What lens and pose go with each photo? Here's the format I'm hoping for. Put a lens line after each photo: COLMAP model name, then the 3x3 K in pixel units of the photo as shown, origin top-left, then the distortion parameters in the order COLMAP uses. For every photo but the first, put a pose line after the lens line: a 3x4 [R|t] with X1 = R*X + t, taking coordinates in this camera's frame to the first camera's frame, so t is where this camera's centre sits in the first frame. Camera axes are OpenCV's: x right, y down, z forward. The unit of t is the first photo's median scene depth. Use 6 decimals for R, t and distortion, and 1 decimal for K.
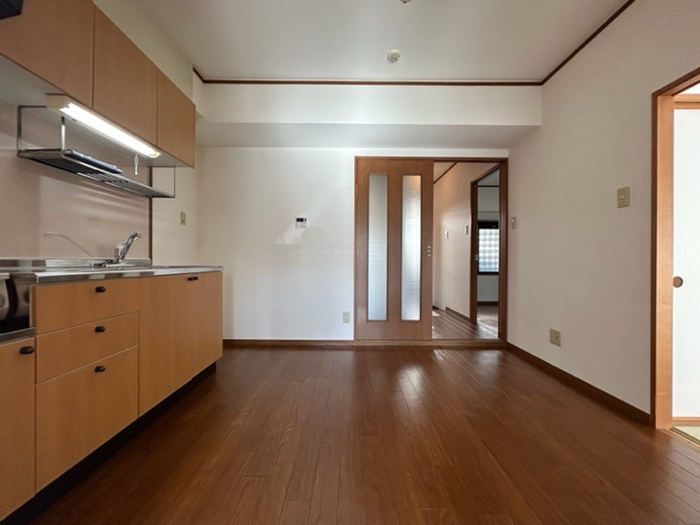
lens RADIAL K [[280.1, 0, 350.0], [0, 280.1, 262.5], [0, 0, 1]] dist [0.000231, 0.000080]
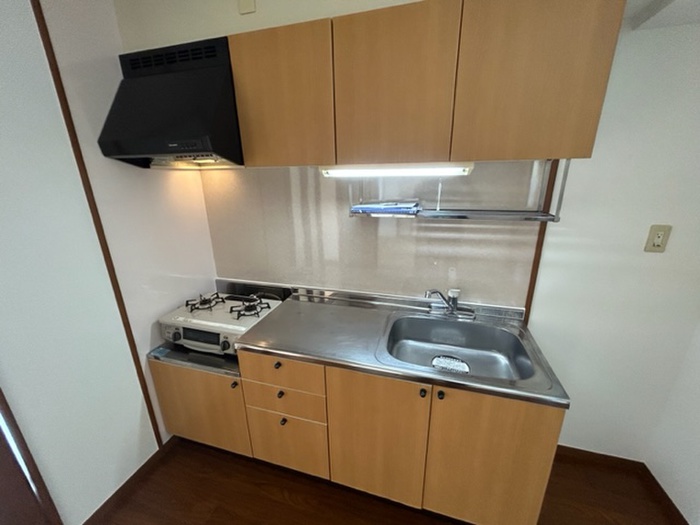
lens RADIAL K [[280.1, 0, 350.0], [0, 280.1, 262.5], [0, 0, 1]] dist [0.000231, 0.000080]
pose [[-0.278730, 0.280732, -0.918422, -0.039365], [0.006722, 0.956868, 0.290444, -0.393558], [0.960346, 0.074782, -0.268595, 0.987004]]
